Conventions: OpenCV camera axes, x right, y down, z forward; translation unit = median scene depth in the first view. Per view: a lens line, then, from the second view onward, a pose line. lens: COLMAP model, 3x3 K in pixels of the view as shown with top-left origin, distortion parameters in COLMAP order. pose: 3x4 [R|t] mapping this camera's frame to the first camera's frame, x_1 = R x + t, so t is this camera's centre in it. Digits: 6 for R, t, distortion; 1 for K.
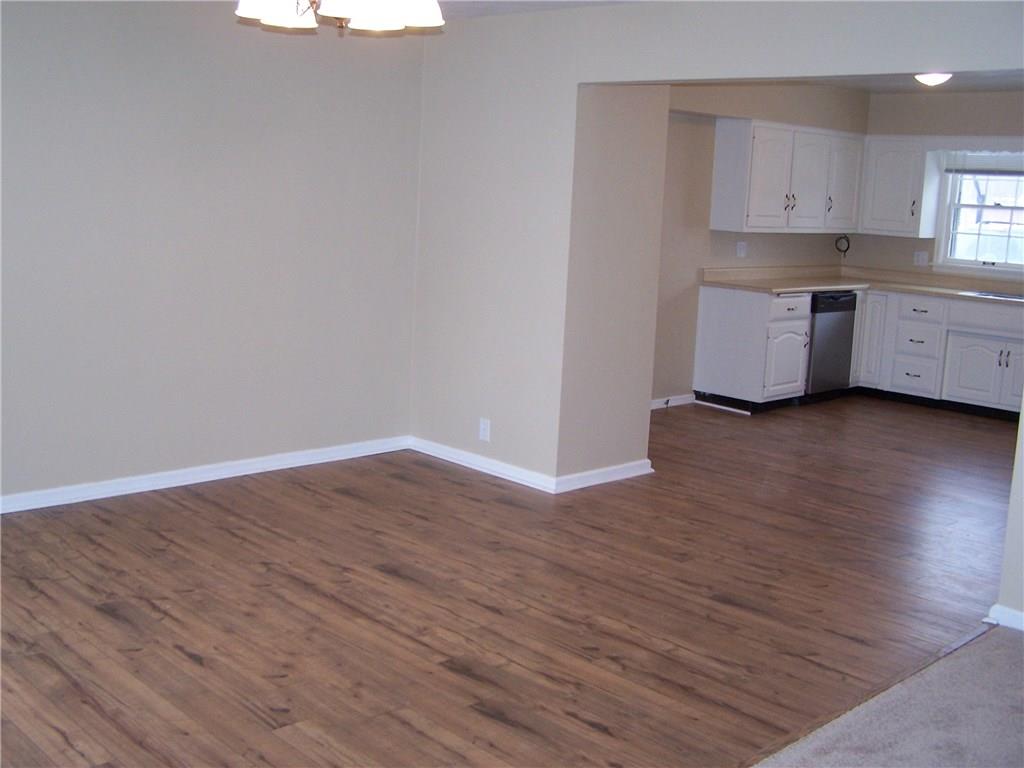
lens RADIAL K [[1139.0, 0, 512.0], [0, 1139.0, 384.0], [0, 0, 1]] dist [-0.204311, 0.349021]
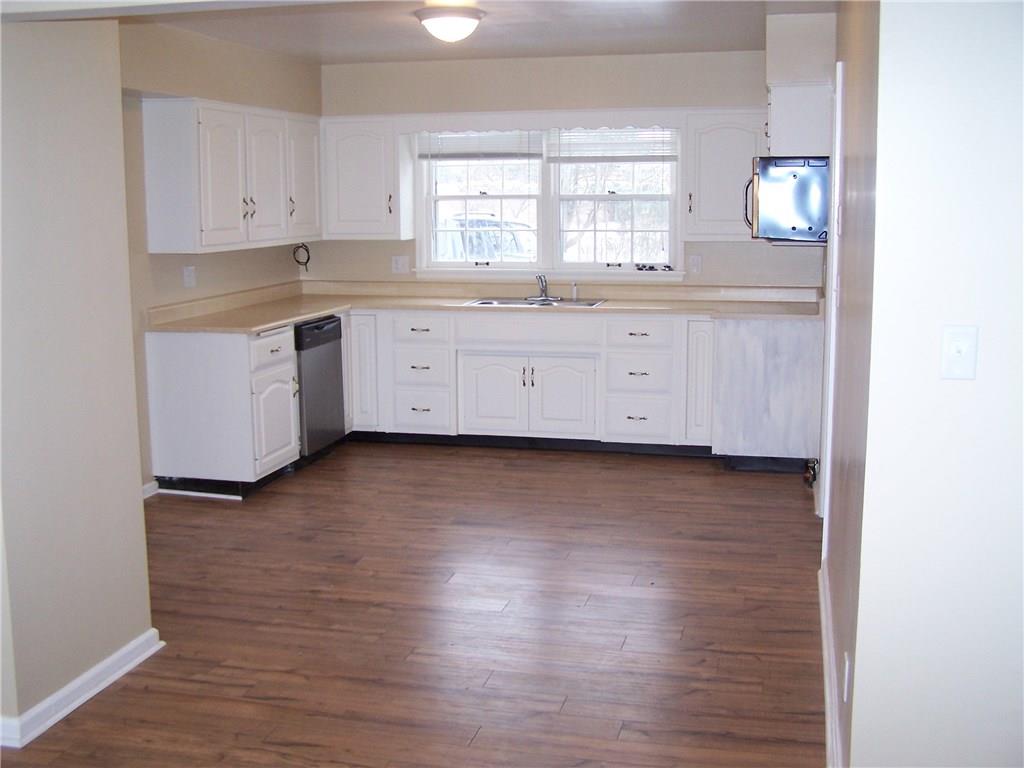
lens RADIAL K [[1139.0, 0, 512.0], [0, 1139.0, 384.0], [0, 0, 1]] dist [-0.204311, 0.349021]
pose [[0.841330, -0.133052, 0.523890, -0.014629], [0.132853, 0.990400, 0.038179, -0.049838], [-0.523941, 0.037479, 0.850930, 0.266856]]
